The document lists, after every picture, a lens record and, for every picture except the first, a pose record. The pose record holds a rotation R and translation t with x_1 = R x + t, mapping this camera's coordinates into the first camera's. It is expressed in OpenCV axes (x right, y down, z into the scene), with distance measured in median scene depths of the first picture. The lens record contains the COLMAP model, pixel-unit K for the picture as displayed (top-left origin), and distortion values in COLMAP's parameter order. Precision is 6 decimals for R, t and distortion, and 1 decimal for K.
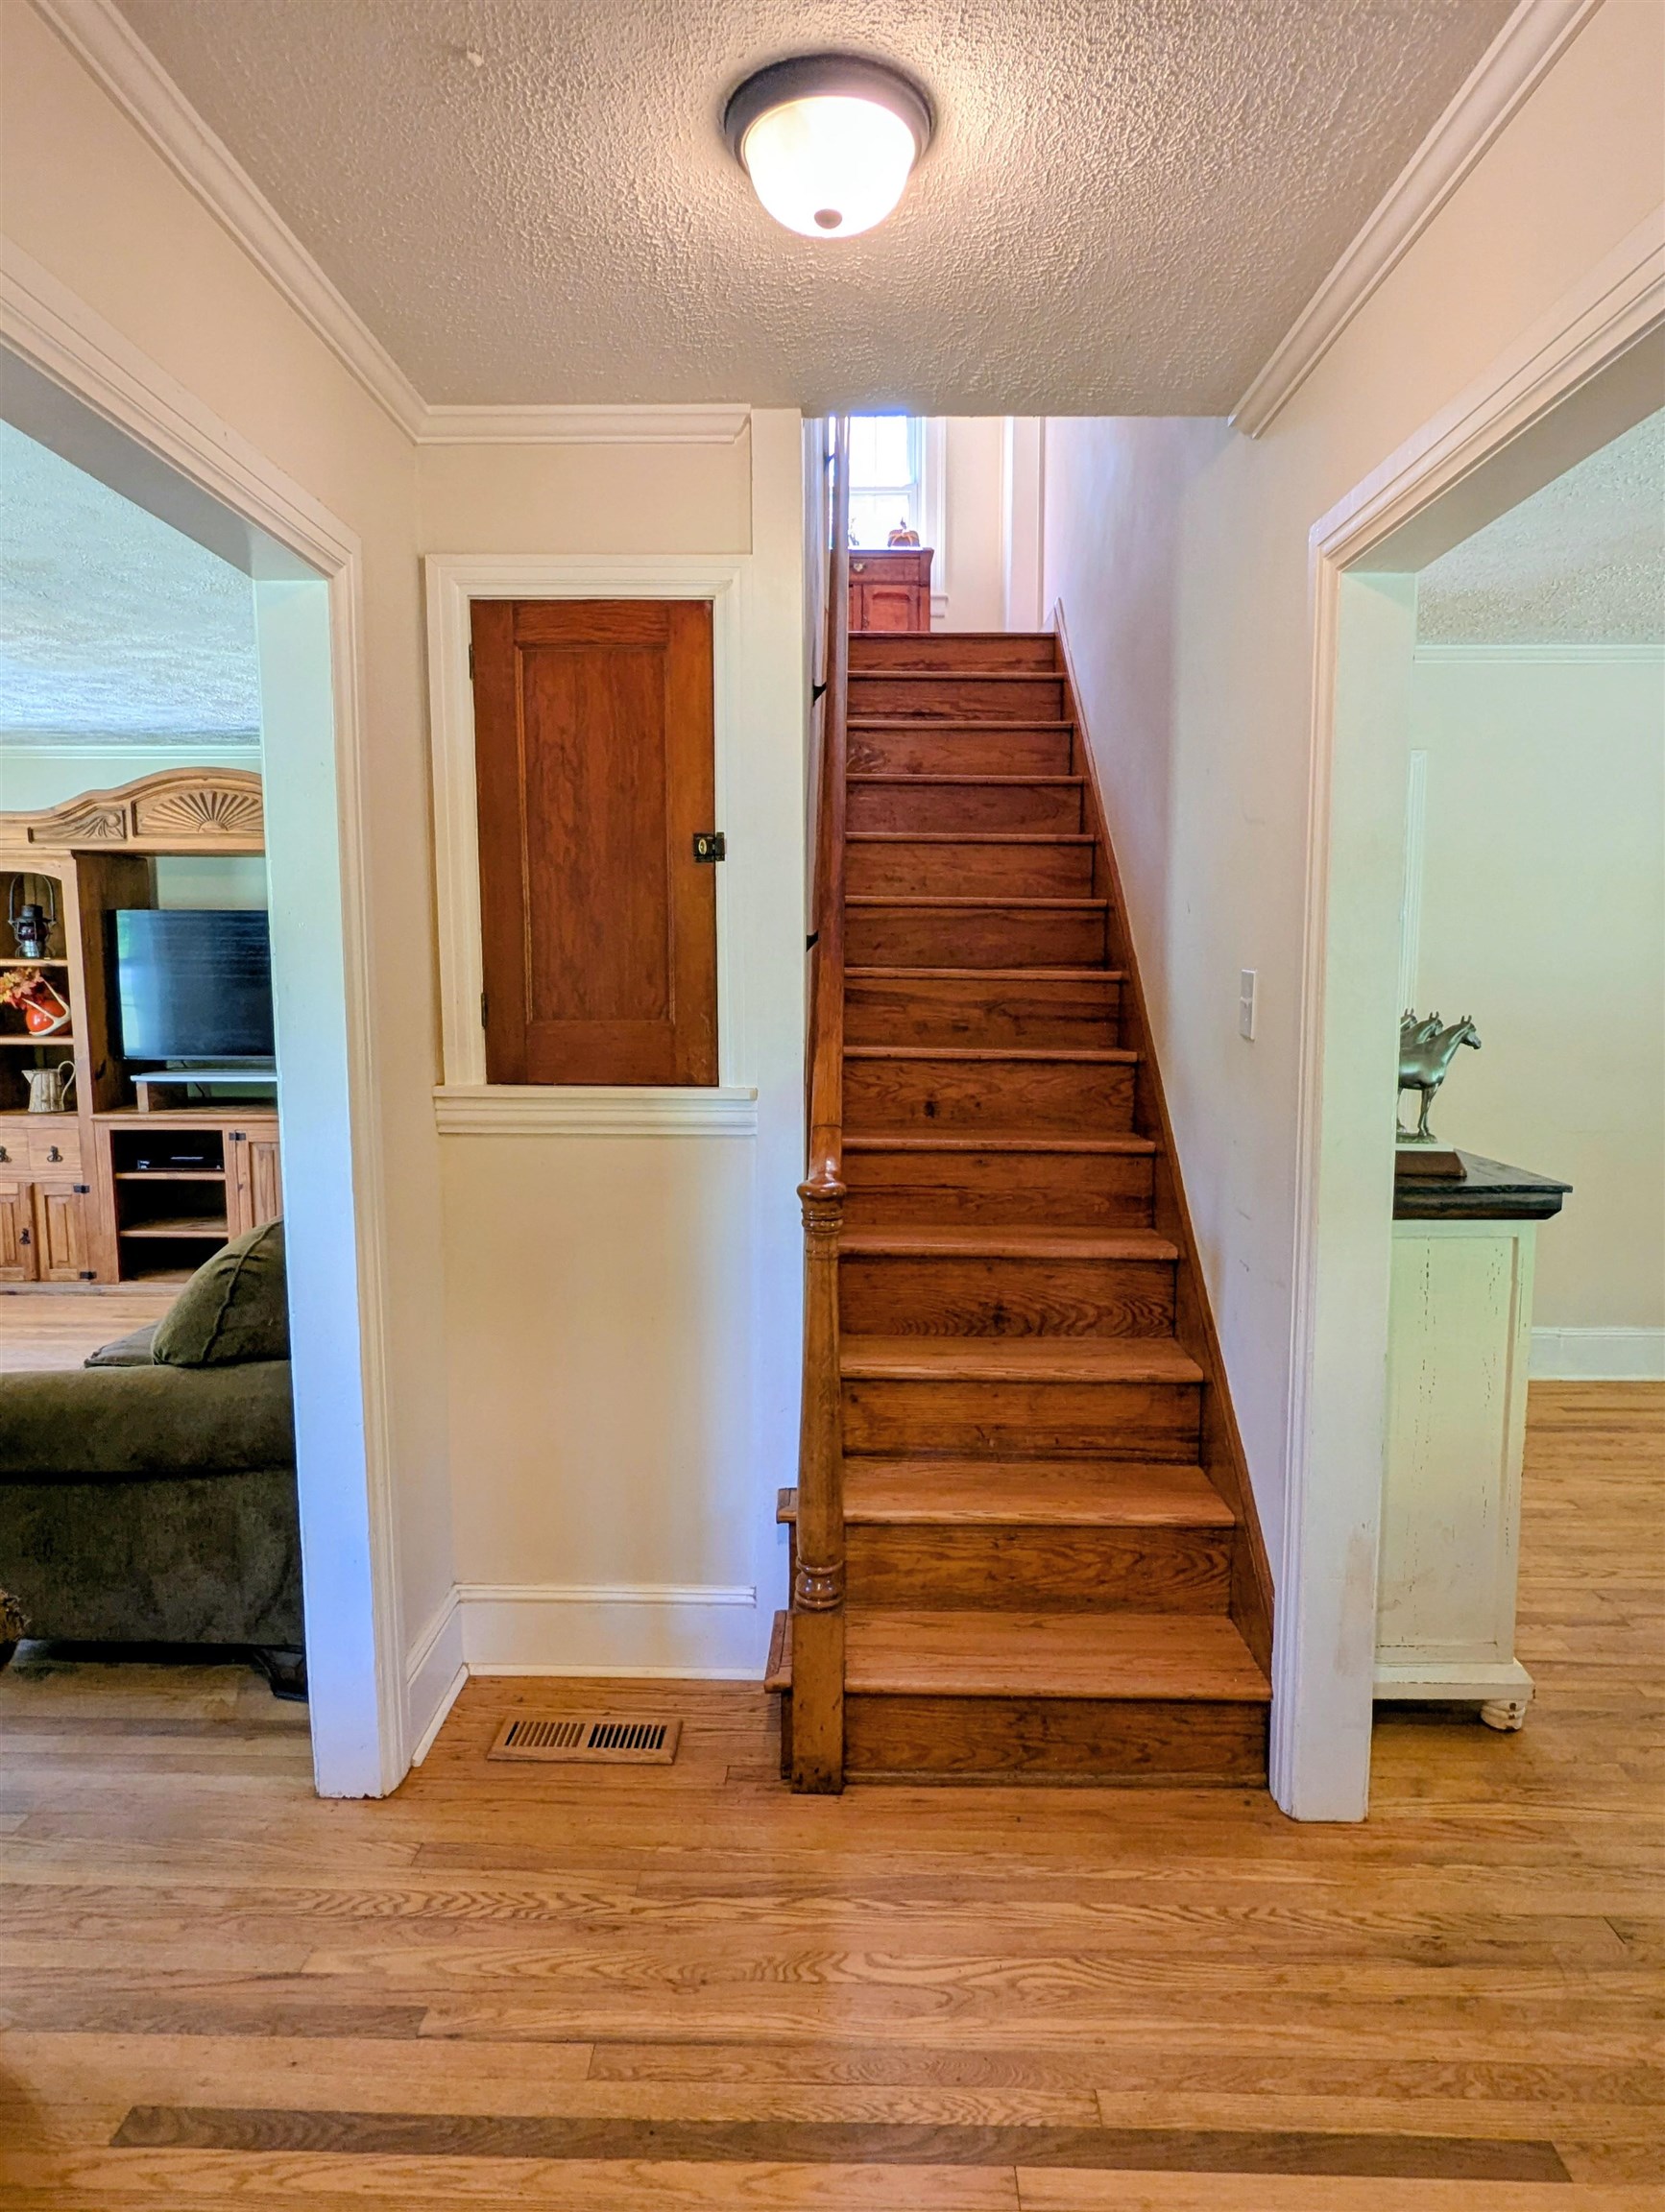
lens RADIAL K [[1287.7, 0, 826.2], [0, 1287.7, 1093.3], [0, 0, 1]] dist [-0.004006, -0.000269]
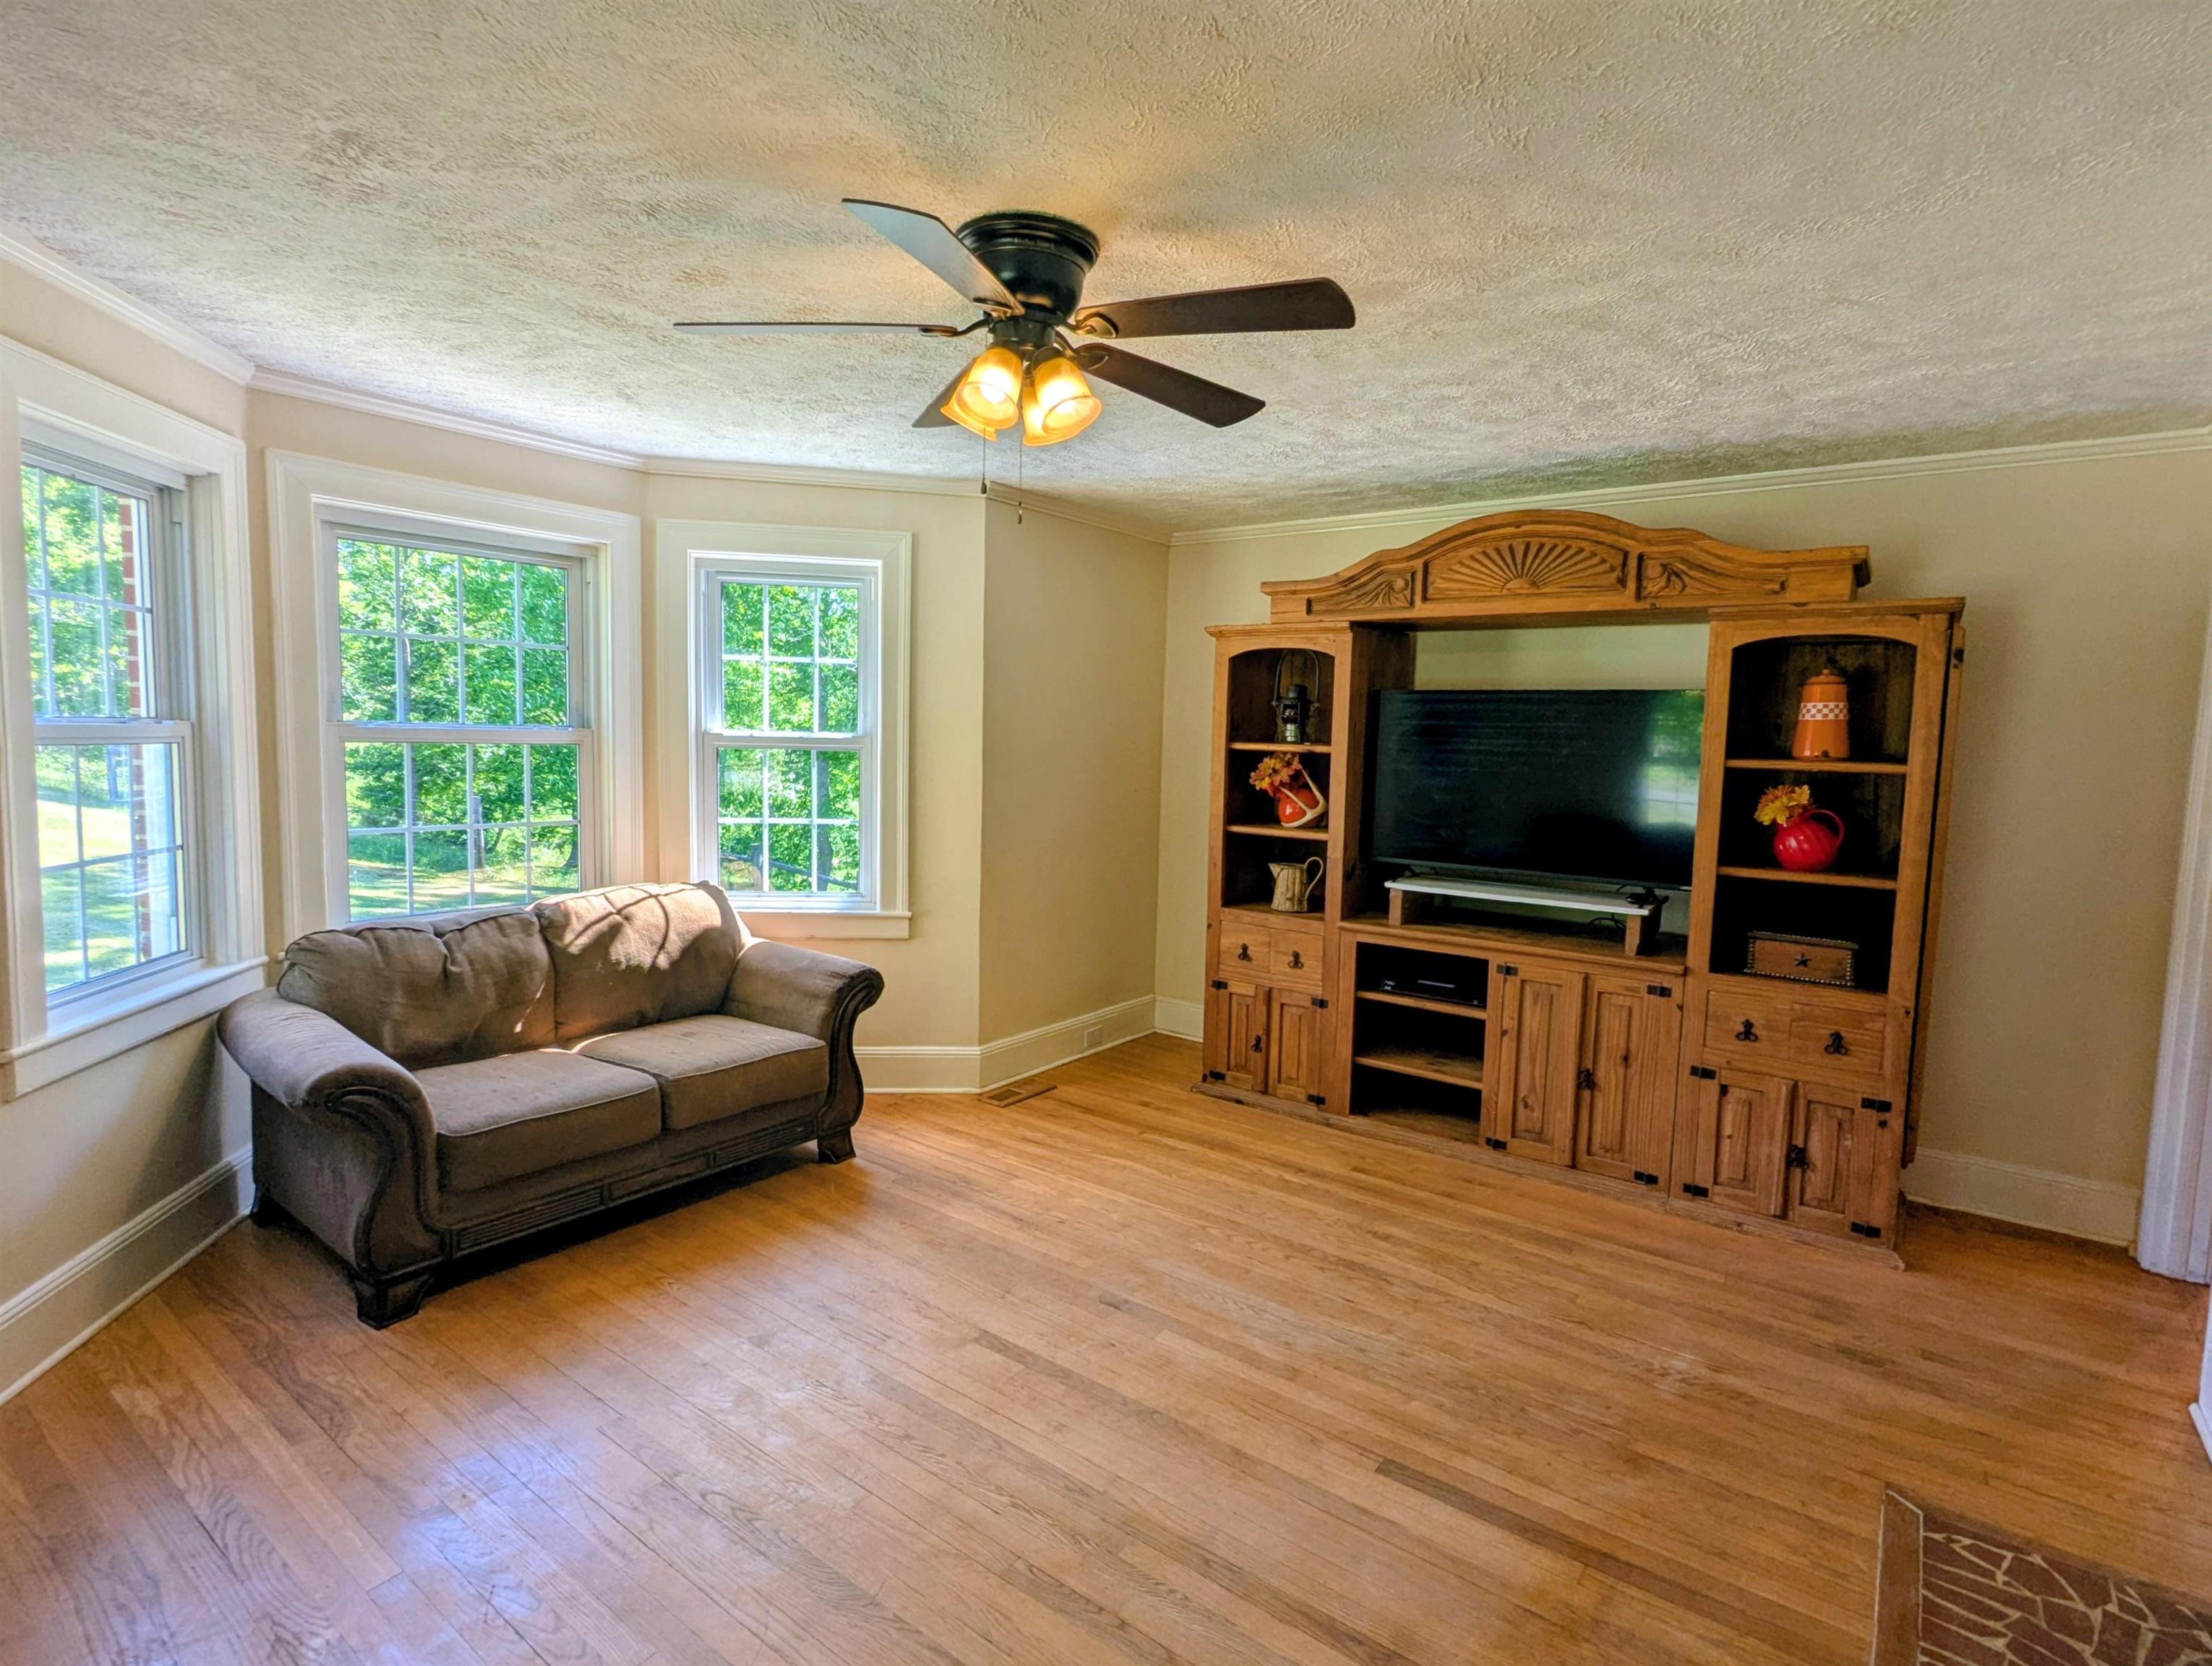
lens RADIAL K [[1096.0, 0, 1091.1], [0, 1096.0, 830.6], [0, 0, 1]] dist [-0.000523, -0.001440]
pose [[0.810180, 0.071988, -0.581745, -0.275097], [-0.088235, 0.996100, 0.000380, -0.030502], [0.579503, 0.051022, 0.813371, 0.285858]]
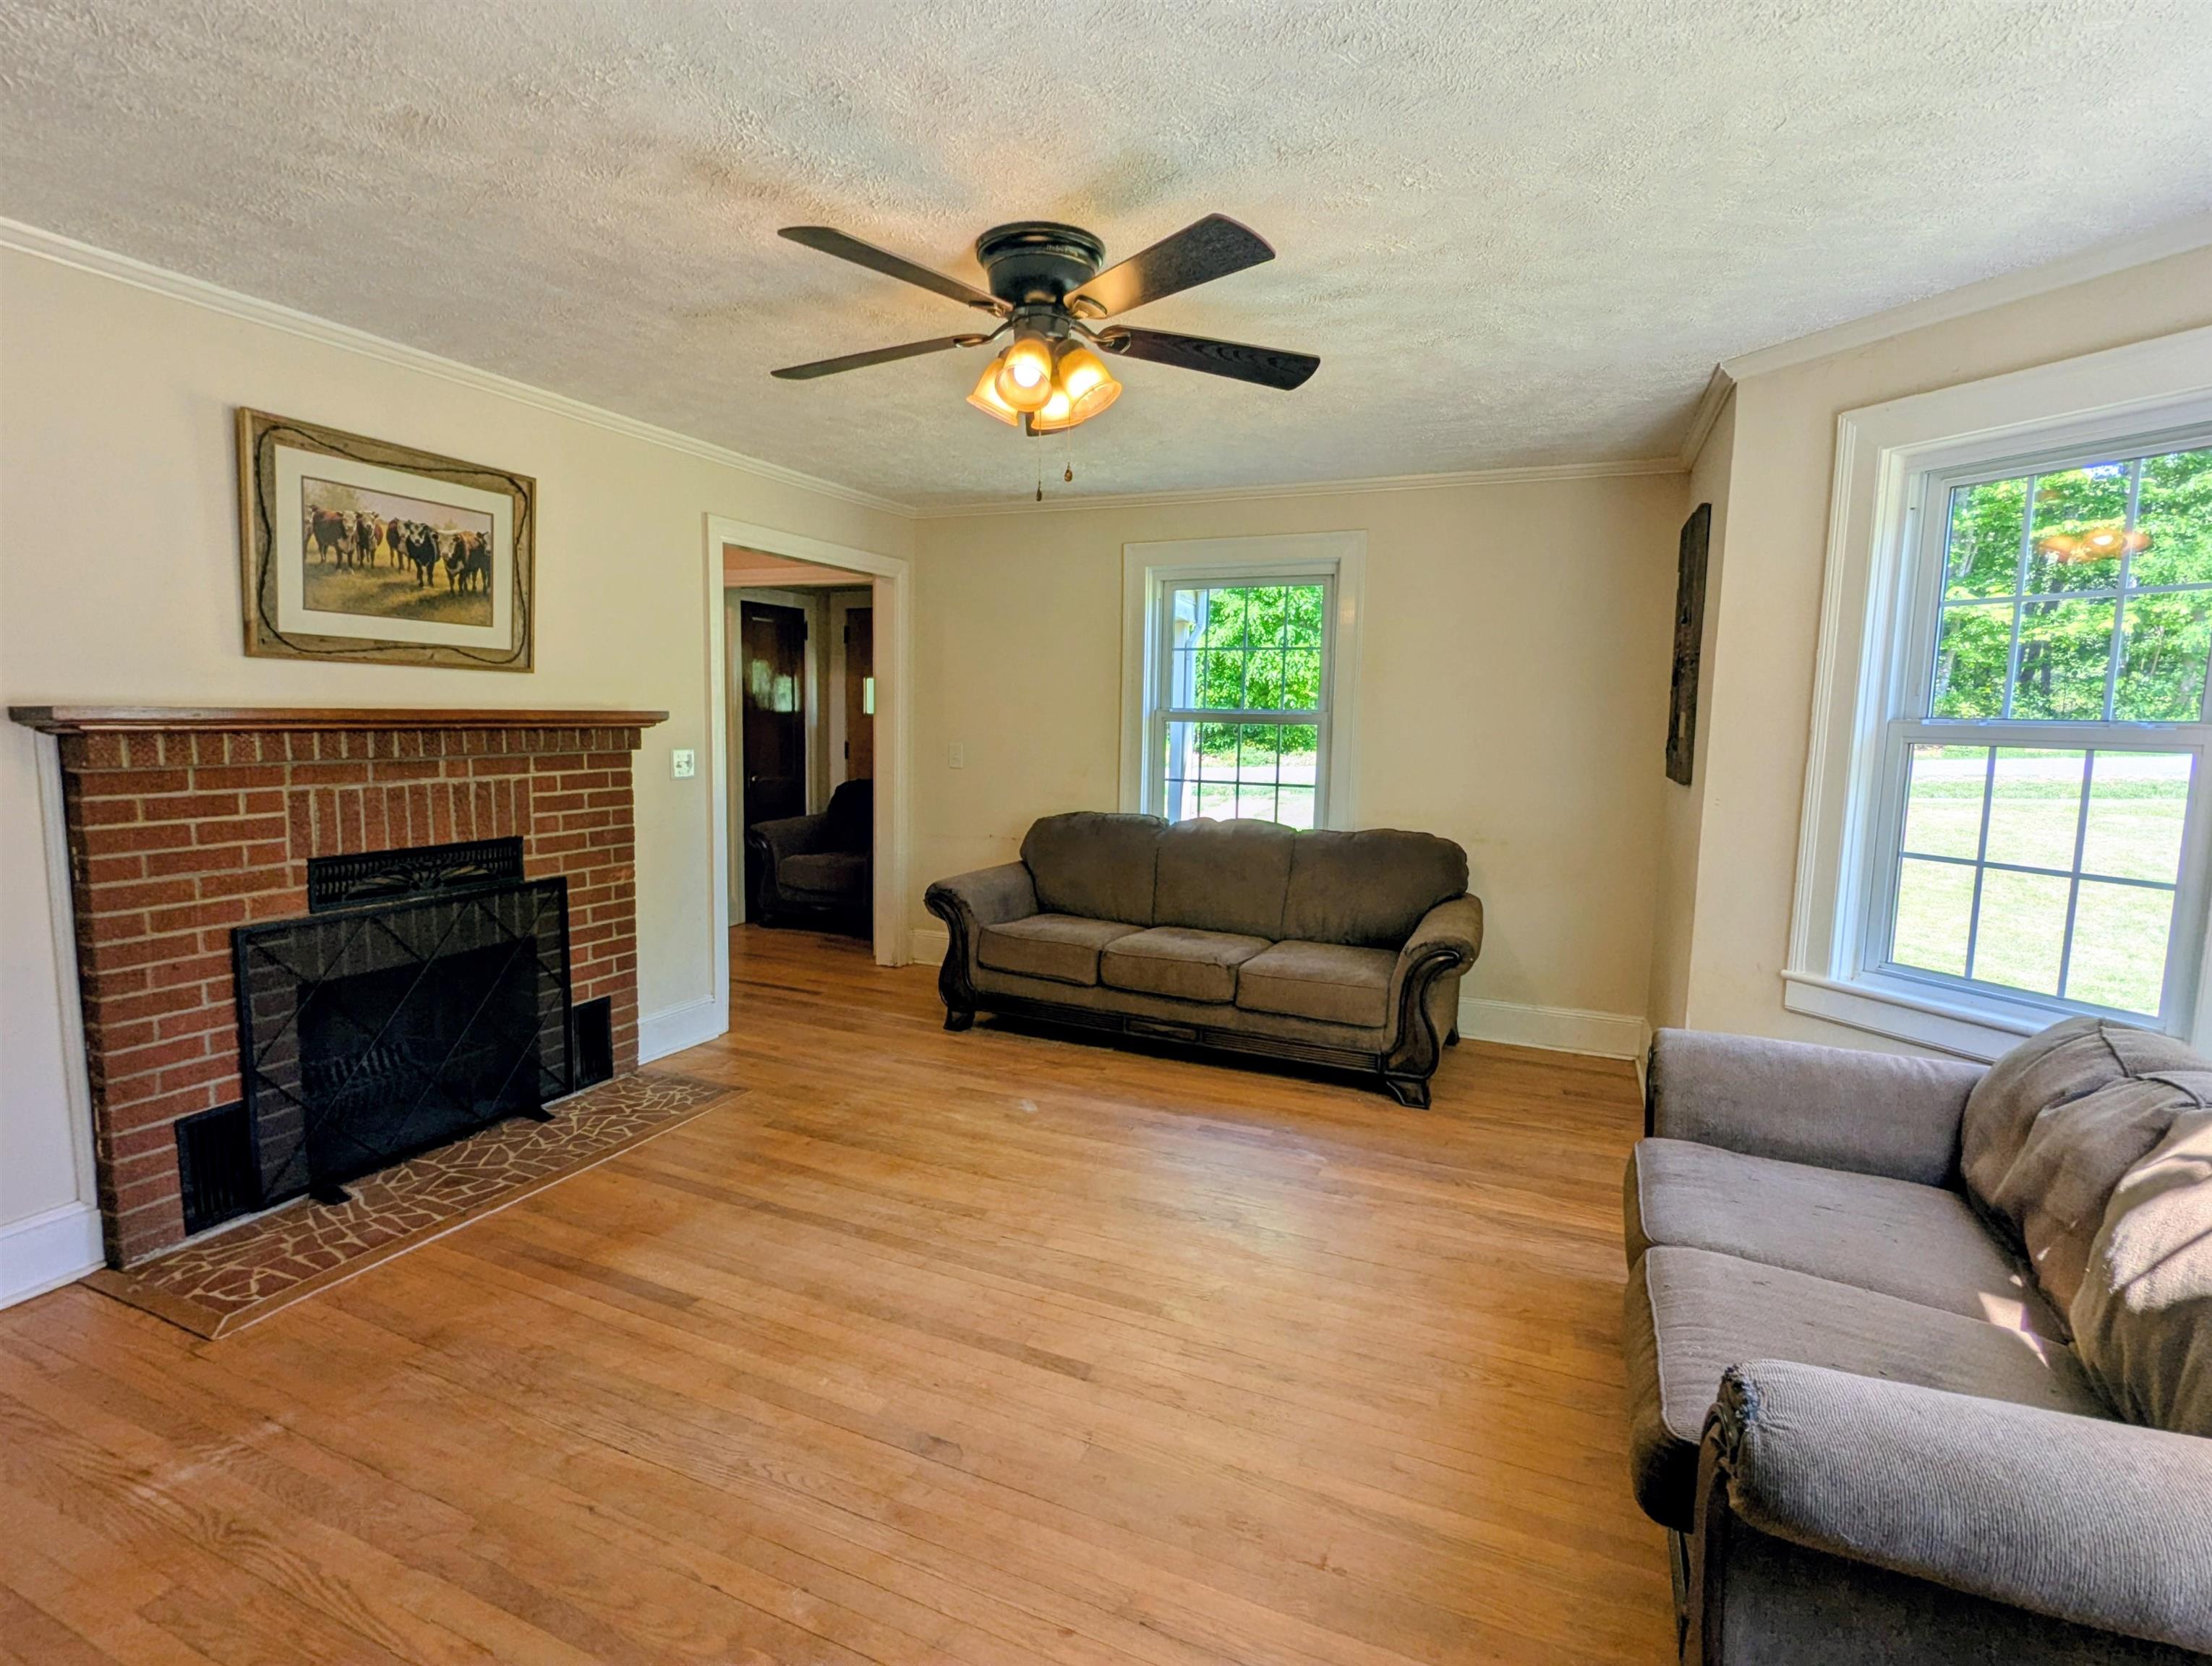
lens RADIAL K [[1057.8, 0, 1103.9], [0, 1057.8, 832.5], [0, 0, 1]] dist [0.006168, 0.002033]
pose [[-0.924065, -0.063996, 0.376839, -0.726415], [0.020306, 0.976273, 0.215588, -0.098902], [-0.381695, 0.206870, -0.900841, 0.985858]]
